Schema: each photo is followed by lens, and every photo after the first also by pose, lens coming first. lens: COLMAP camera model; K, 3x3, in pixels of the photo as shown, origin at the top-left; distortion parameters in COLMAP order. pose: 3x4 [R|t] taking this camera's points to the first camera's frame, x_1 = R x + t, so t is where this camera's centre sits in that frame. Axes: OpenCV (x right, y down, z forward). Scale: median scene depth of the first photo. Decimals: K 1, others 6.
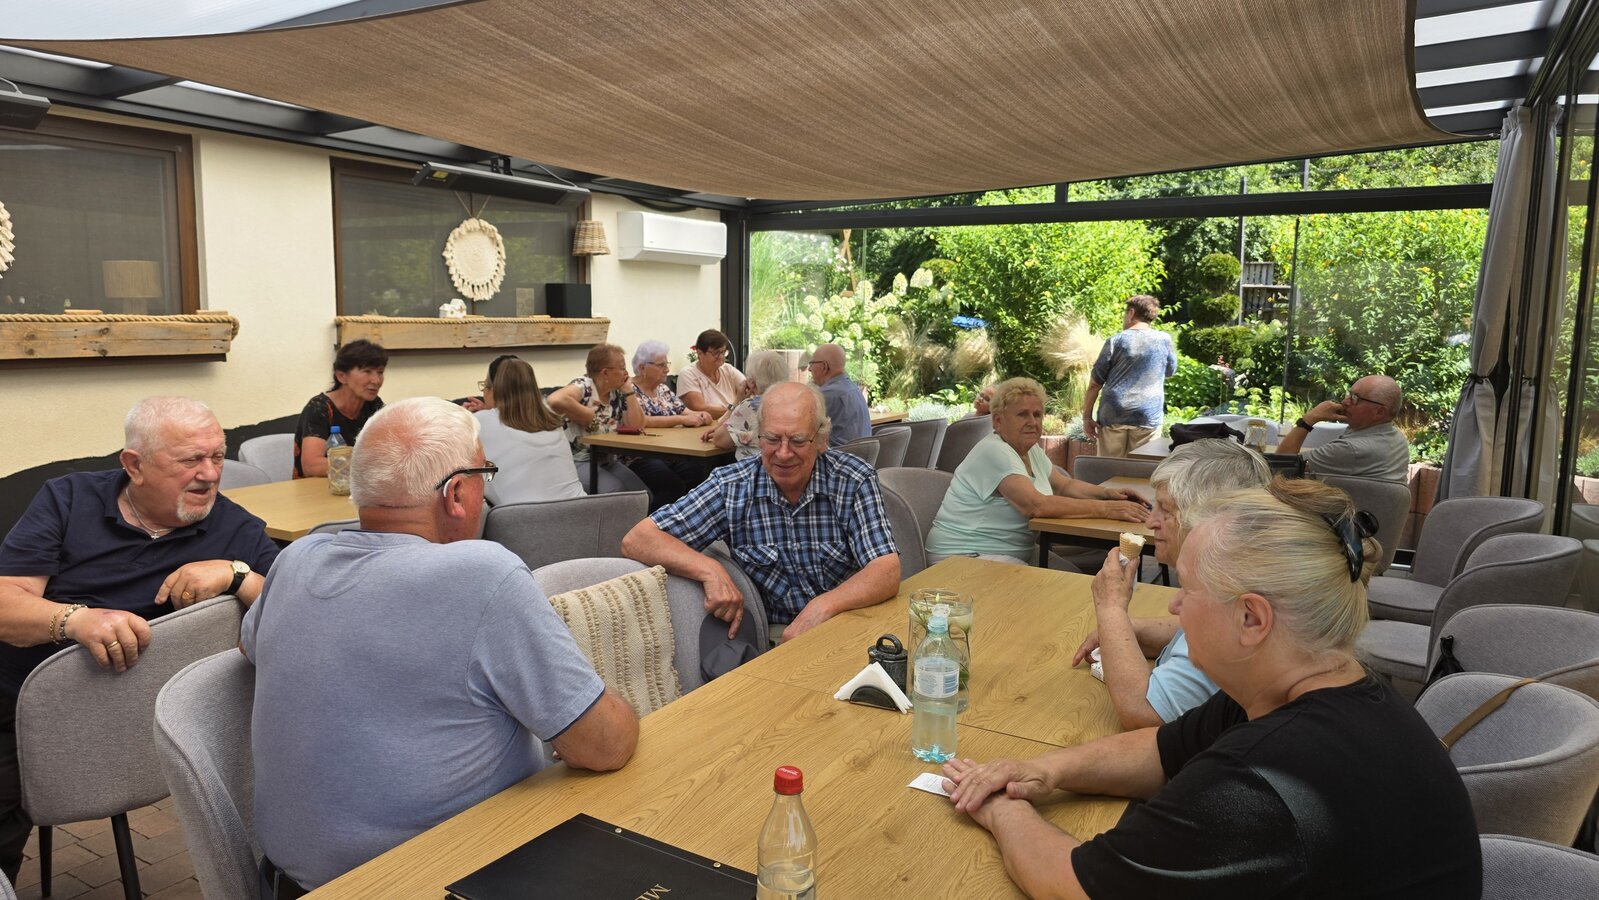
lens RADIAL K [[1129.1, 0, 799.5], [0, 1129.1, 450.0], [0, 0, 1]] dist [0.090934, -0.112738]
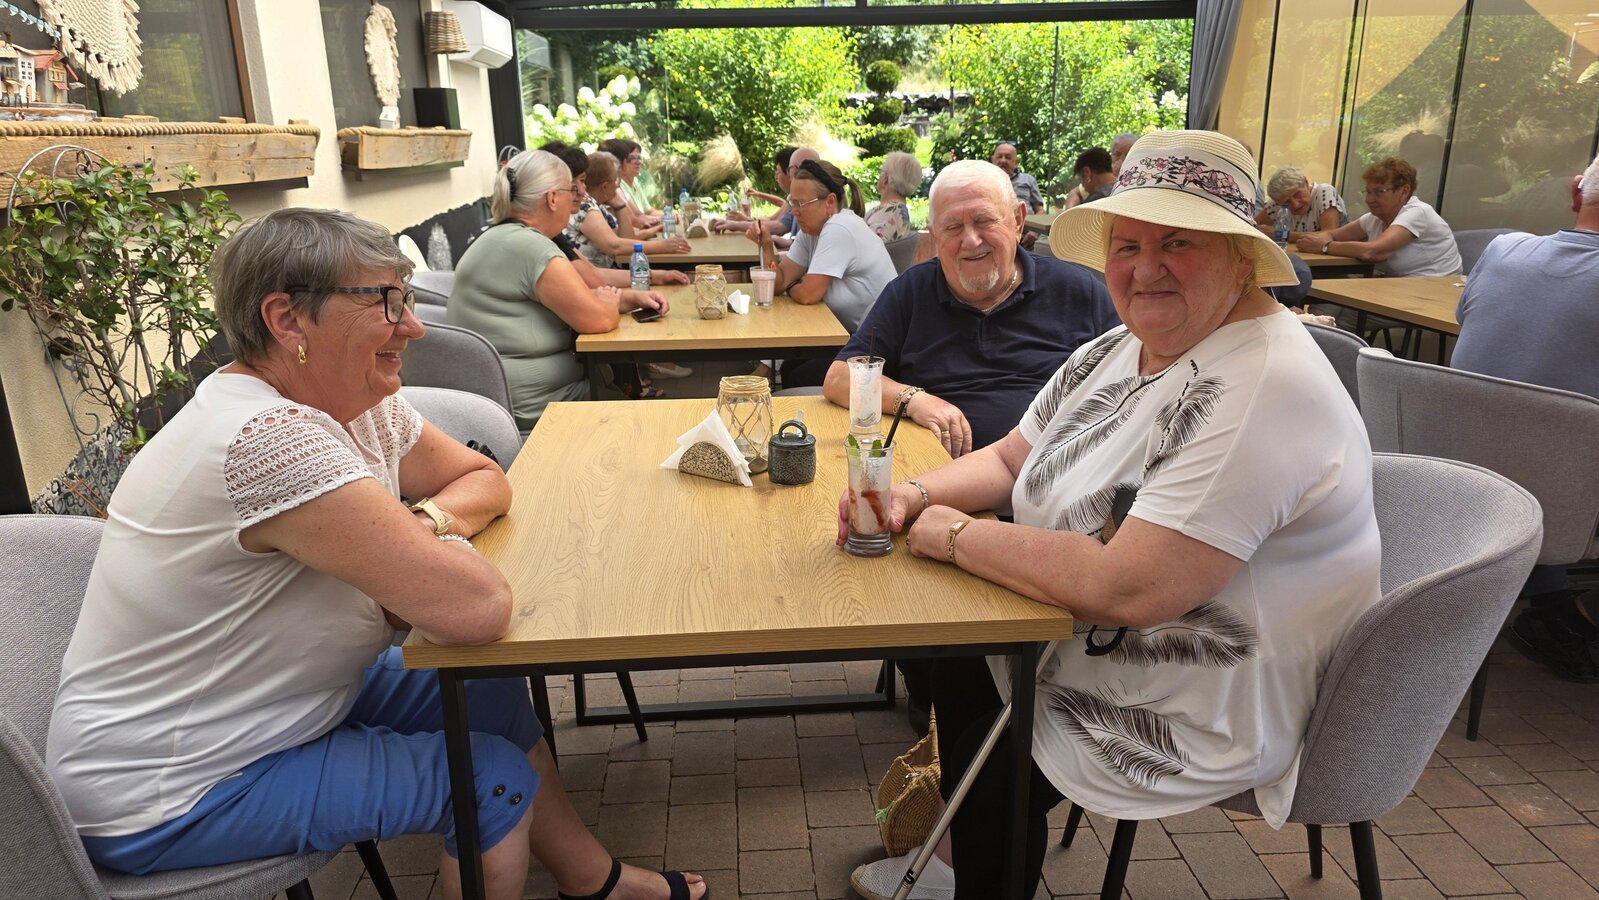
lens RADIAL K [[1091.4, 0, 834.5], [0, 1091.4, 457.3], [0, 0, 1]] dist [0.094589, -0.098486]
pose [[0.801598, -0.201608, 0.562845, -0.548307], [0.107989, 0.974768, 0.195360, -0.005702], [-0.588029, -0.095820, 0.803144, 0.131772]]
